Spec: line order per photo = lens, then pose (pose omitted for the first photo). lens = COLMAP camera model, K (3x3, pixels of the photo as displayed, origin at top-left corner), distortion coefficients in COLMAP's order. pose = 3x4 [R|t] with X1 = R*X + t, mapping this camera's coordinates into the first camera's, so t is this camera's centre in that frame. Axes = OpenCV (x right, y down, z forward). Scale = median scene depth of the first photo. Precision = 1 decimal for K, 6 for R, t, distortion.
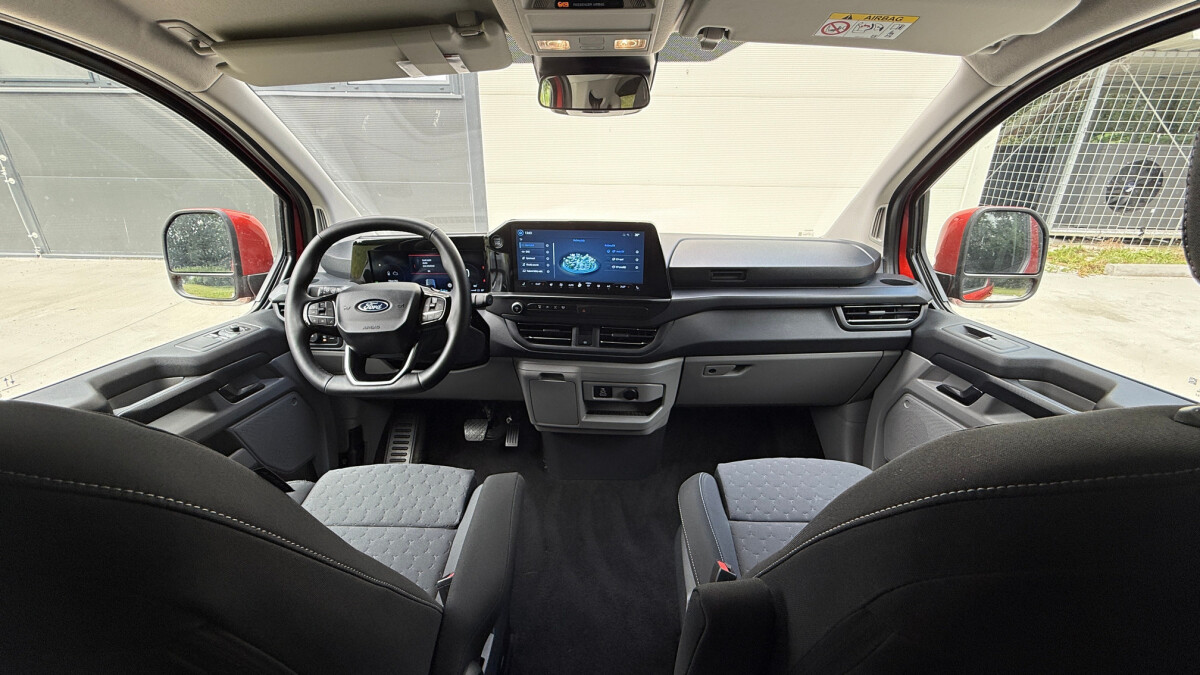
lens RADIAL K [[471.9, 0, 598.8], [0, 471.9, 337.3], [0, 0, 1]] dist [-0.007135, 0.000339]
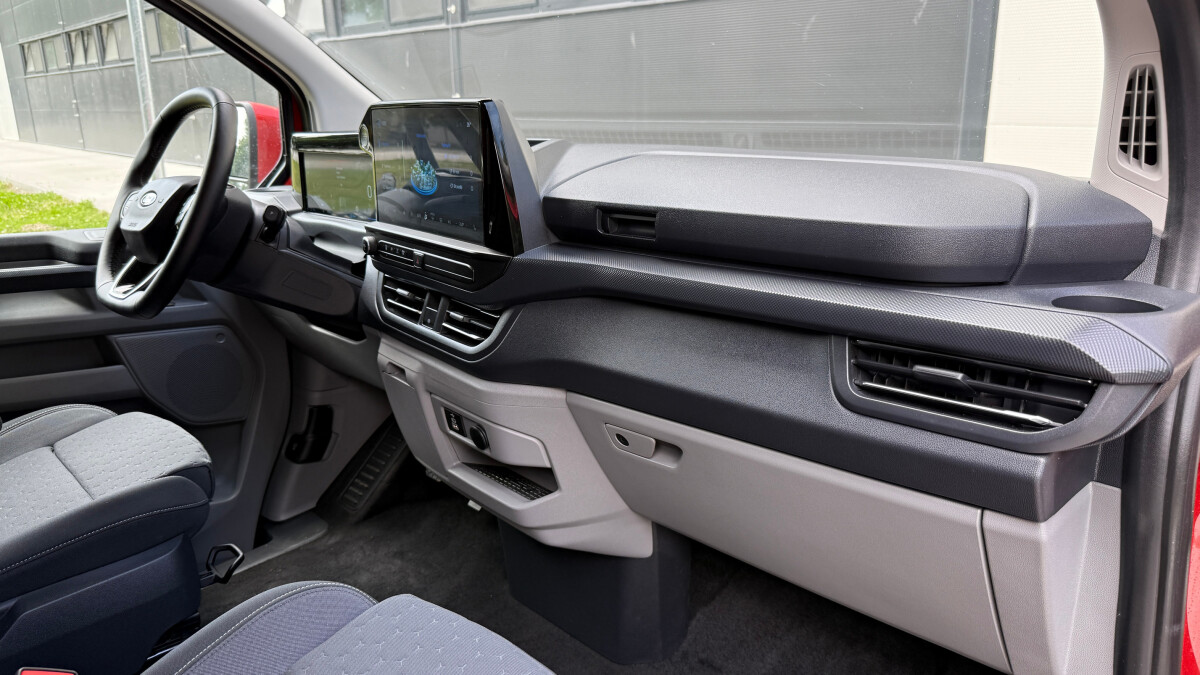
lens RADIAL K [[849.7, 0, 604.1], [0, 849.7, 342.4], [0, 0, 1]] dist [0.030880, -0.048846]
pose [[0.703082, 0.180303, -0.687871, 0.844445], [-0.235840, 0.971696, 0.013643, -0.027978], [0.670861, 0.152635, 0.725705, 0.427290]]
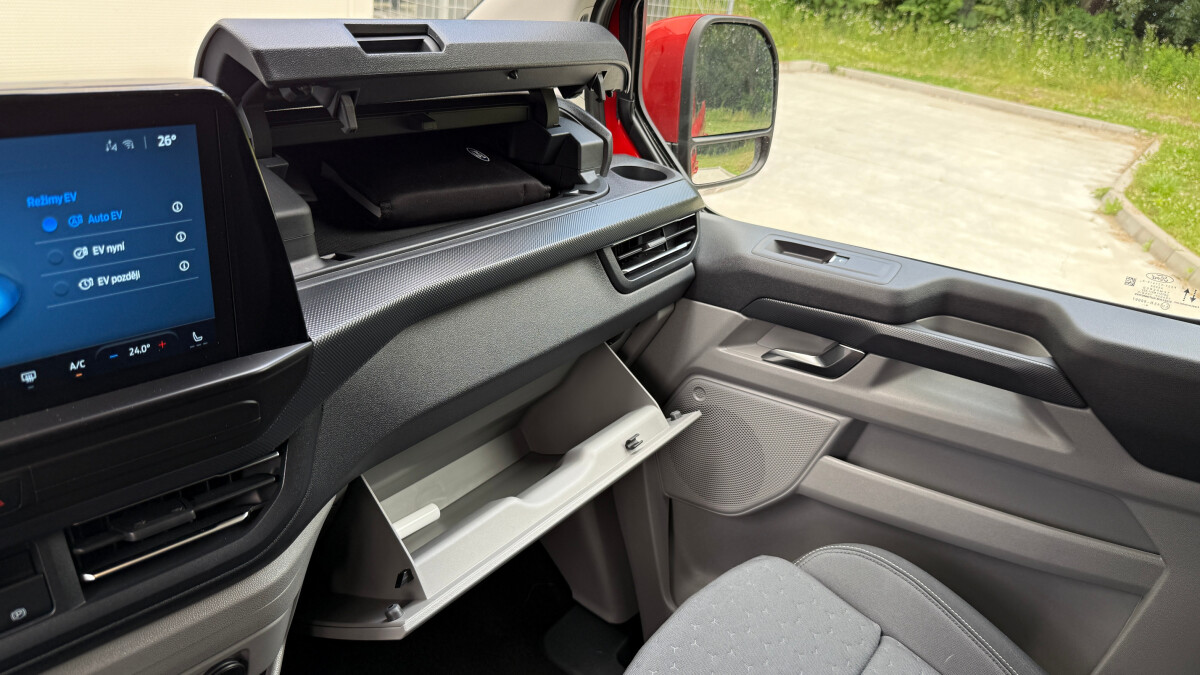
lens RADIAL K [[849.7, 0, 601.4], [0, 849.7, 340.9], [0, 0, 1]] dist [0.030880, -0.048846]
pose [[0.568128, -0.289907, 0.770185, -0.157541], [0.190005, 0.956817, 0.220000, -0.163899], [-0.800705, 0.021351, 0.598678, 0.525869]]
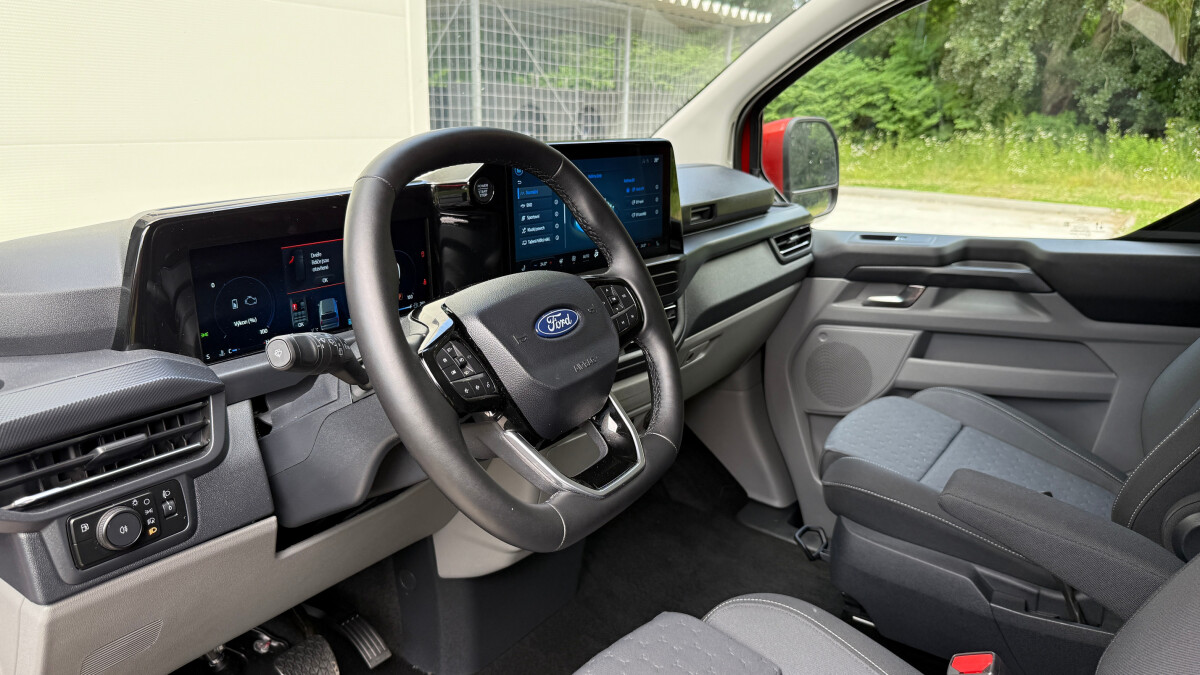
lens RADIAL K [[849.7, 0, 597.9], [0, 849.7, 336.2], [0, 0, 1]] dist [0.030880, -0.048846]
pose [[0.558150, -0.211560, 0.802316, -0.901174], [0.285176, 0.956956, 0.053947, -0.069737], [-0.779194, 0.198691, 0.594457, 0.401240]]
